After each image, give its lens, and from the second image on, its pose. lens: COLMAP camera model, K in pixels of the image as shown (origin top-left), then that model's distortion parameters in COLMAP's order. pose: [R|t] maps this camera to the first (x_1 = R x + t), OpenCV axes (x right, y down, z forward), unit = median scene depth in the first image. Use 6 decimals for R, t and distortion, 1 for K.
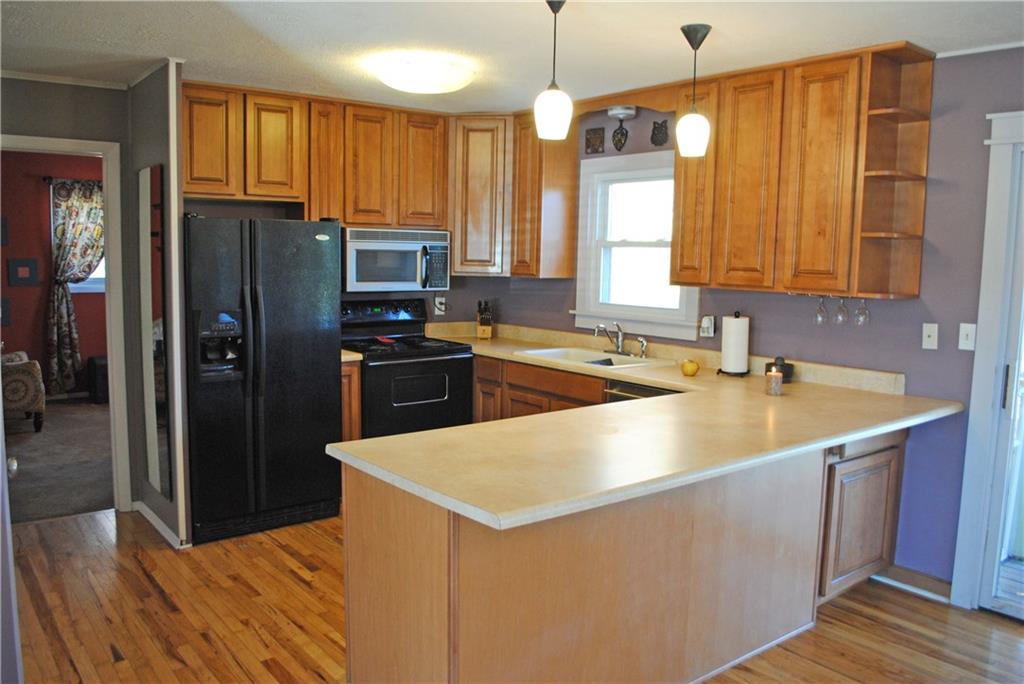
lens RADIAL K [[806.0, 0, 512.0], [0, 806.0, 342.0], [0, 0, 1]] dist [-0.065265, -0.001262]
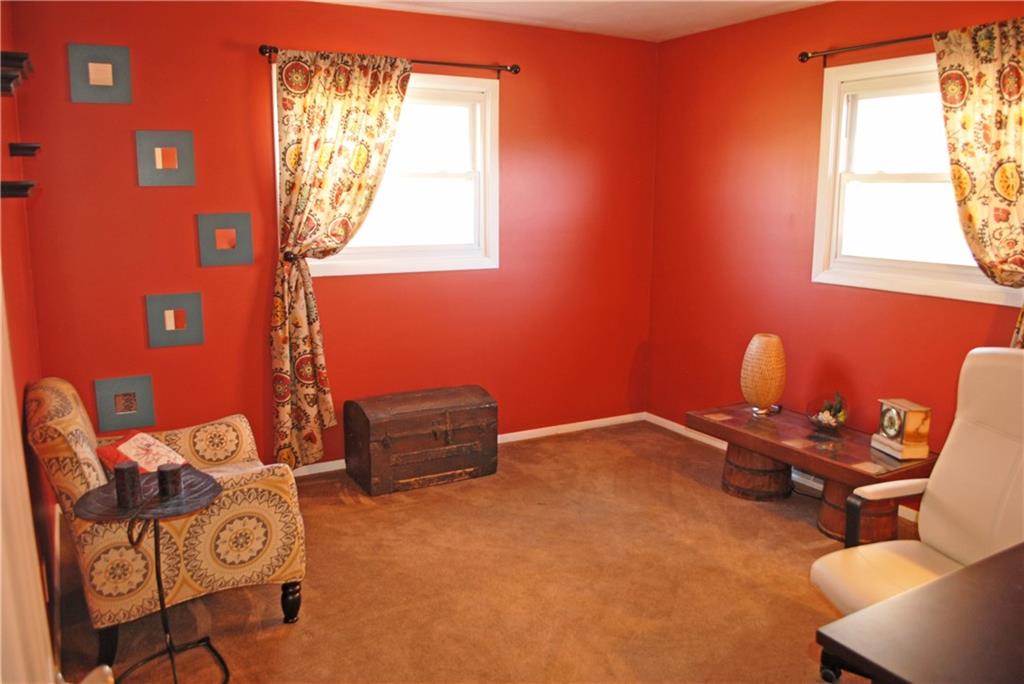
lens RADIAL K [[806.0, 0, 512.0], [0, 806.0, 342.0], [0, 0, 1]] dist [-0.065265, -0.001262]
pose [[0.988138, 0.015451, -0.152790, -0.580216], [-0.003300, 0.996832, 0.079468, -0.103636], [0.153534, -0.078022, 0.985058, 0.831084]]
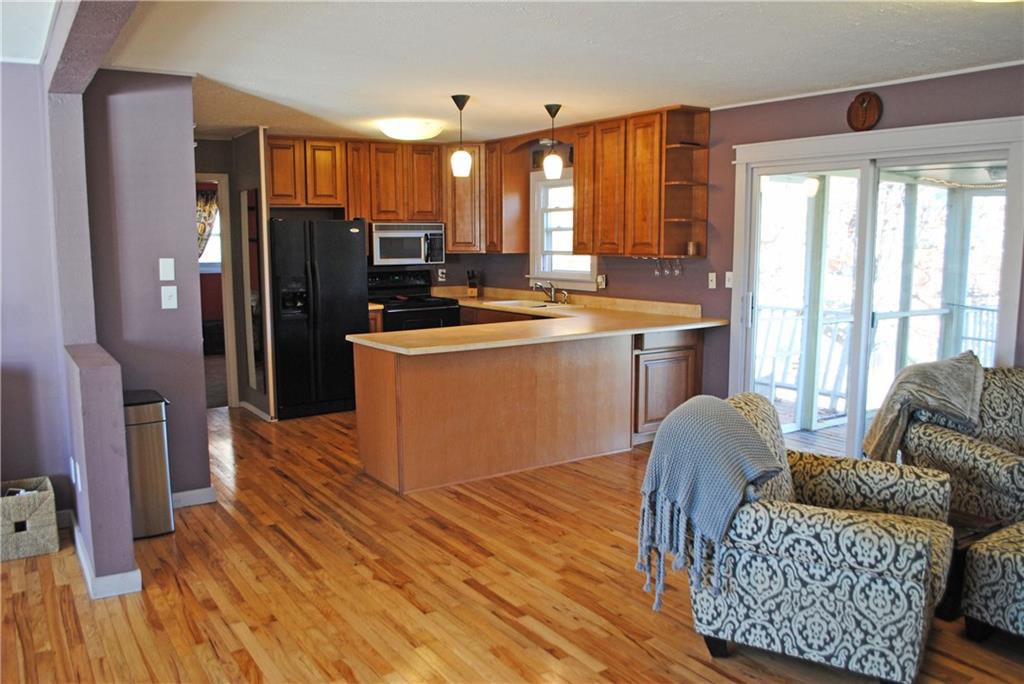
lens RADIAL K [[806.0, 0, 512.0], [0, 806.0, 342.0], [0, 0, 1]] dist [-0.065265, -0.001262]
pose [[0.996294, -0.014494, -0.084781, 0.180888], [0.016046, 0.999715, 0.017655, 0.059731], [0.084501, -0.018950, 0.996243, -0.494321]]
